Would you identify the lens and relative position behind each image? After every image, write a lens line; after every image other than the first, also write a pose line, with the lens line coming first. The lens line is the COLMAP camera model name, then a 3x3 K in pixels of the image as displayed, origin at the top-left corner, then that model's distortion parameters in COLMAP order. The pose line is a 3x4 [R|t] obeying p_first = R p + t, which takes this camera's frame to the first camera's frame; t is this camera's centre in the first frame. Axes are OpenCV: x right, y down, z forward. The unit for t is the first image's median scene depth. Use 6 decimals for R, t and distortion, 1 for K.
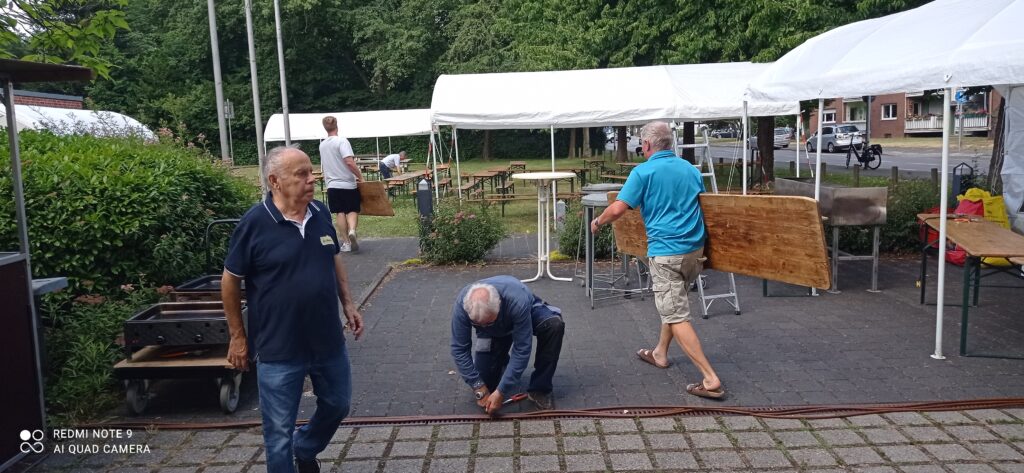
lens RADIAL K [[777.9, 0, 534.5], [0, 777.9, 232.8], [0, 0, 1]] dist [0.089946, -0.137023]
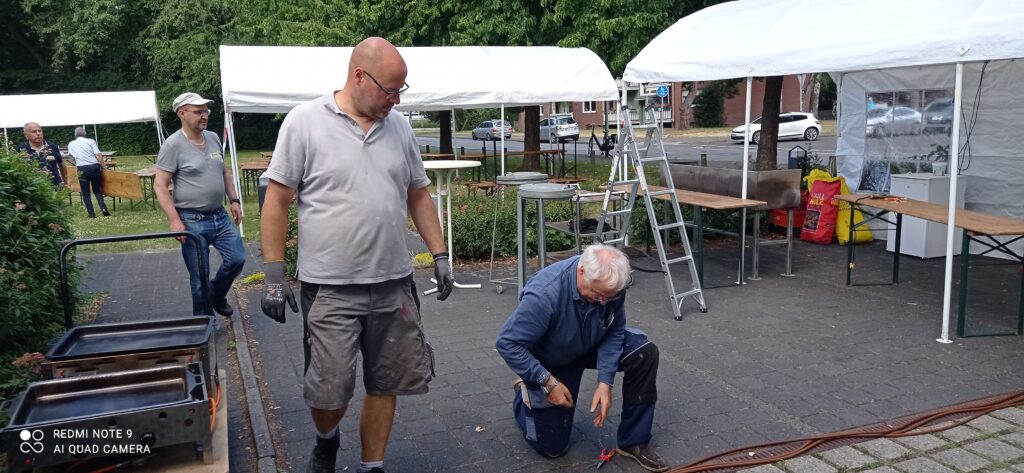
lens RADIAL K [[777.9, 0, 534.5], [0, 777.9, 232.8], [0, 0, 1]] dist [0.089946, -0.137023]
pose [[0.931750, -0.050280, 0.359603, -0.164316], [0.046533, 0.998735, 0.019075, -0.009391], [-0.360107, -0.001040, 0.932910, 0.152531]]
